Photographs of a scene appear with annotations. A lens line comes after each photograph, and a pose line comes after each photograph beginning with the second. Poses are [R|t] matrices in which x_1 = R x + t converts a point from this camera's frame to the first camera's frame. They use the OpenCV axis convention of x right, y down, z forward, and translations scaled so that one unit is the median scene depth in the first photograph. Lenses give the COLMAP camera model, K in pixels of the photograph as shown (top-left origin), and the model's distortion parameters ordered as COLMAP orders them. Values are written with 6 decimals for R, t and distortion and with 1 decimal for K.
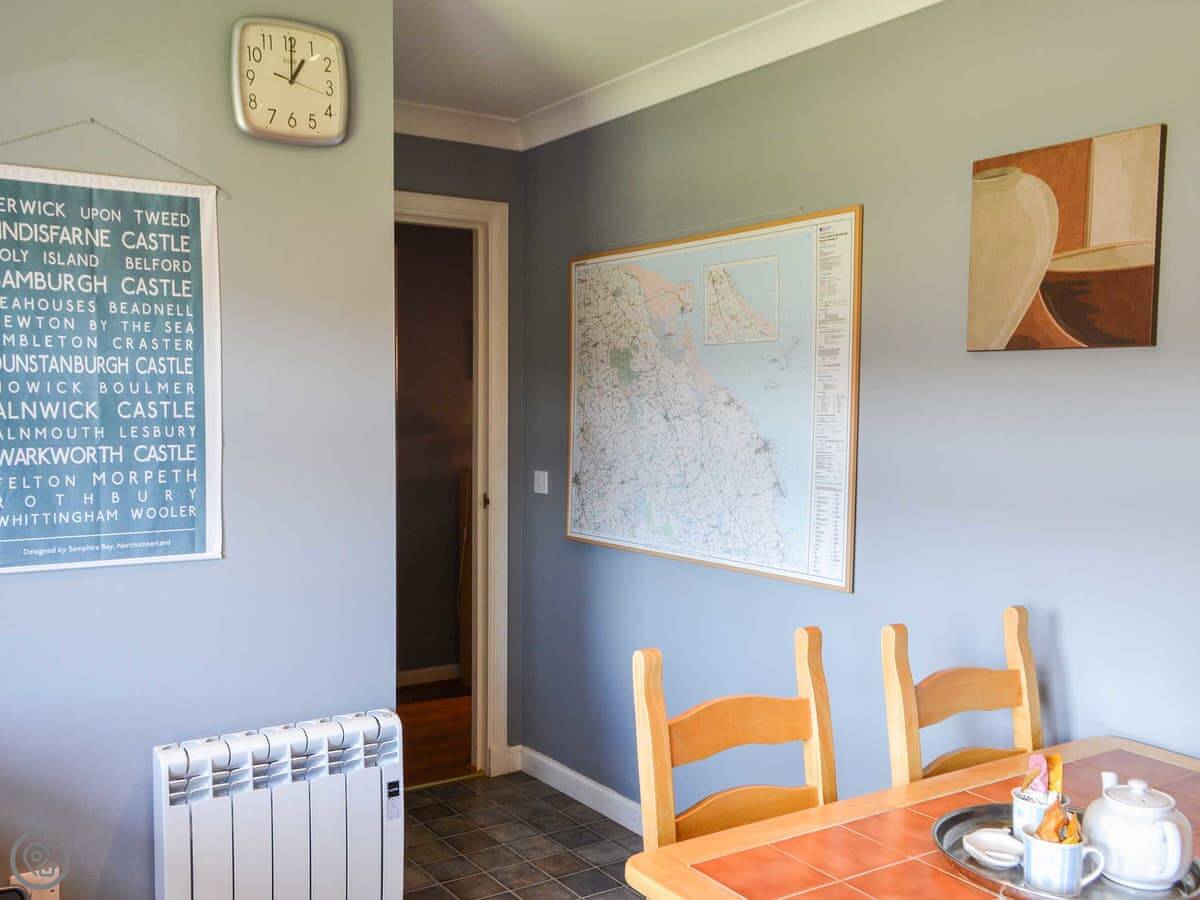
lens RADIAL K [[1121.3, 0, 602.0], [0, 1121.3, 447.5], [0, 0, 1]] dist [0.040734, 0.000000]
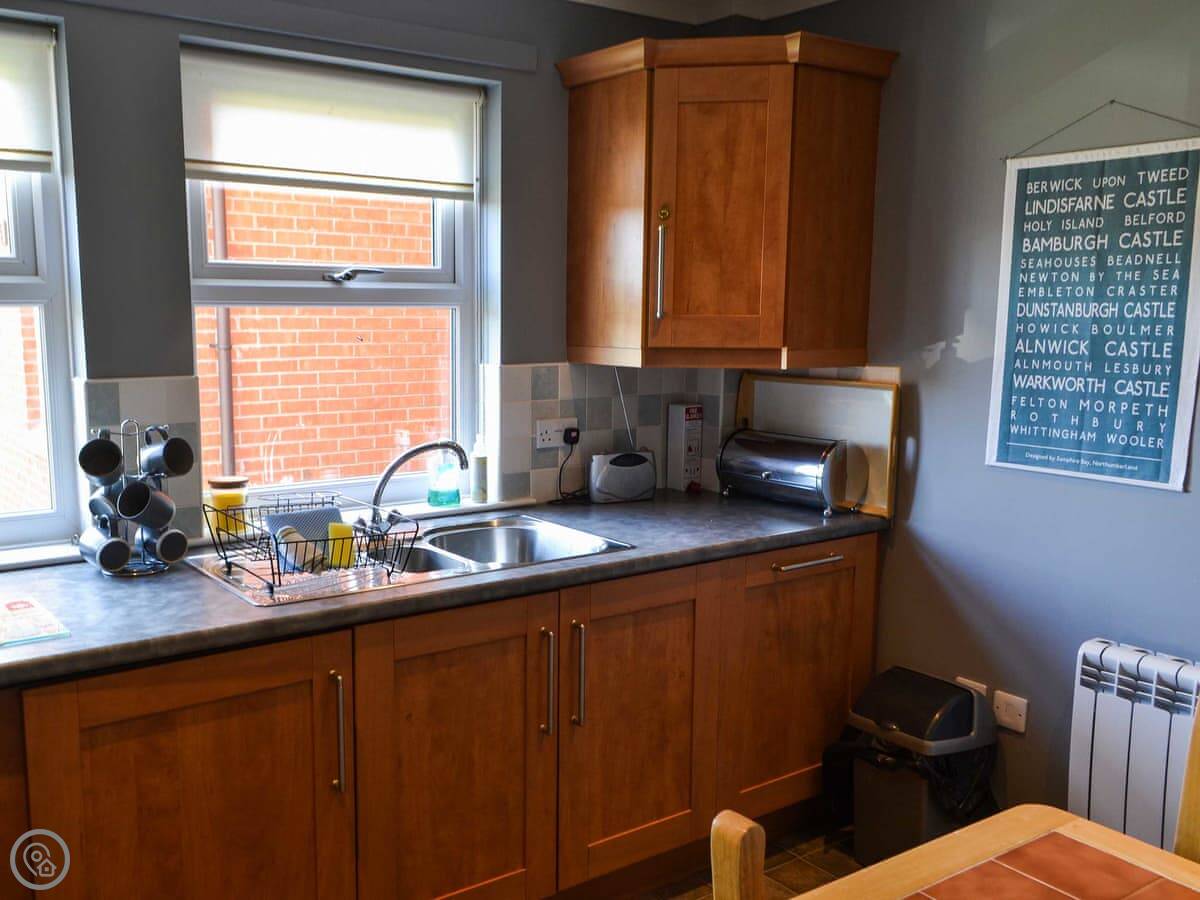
lens RADIAL K [[1121.3, 0, 603.1], [0, 1121.3, 455.5], [0, 0, 1]] dist [0.040734, 0.000000]
pose [[0.083486, 0.119815, -0.989280, 0.710676], [-0.067687, 0.991135, 0.114328, -0.022019], [0.994208, 0.057417, 0.090856, 0.380435]]
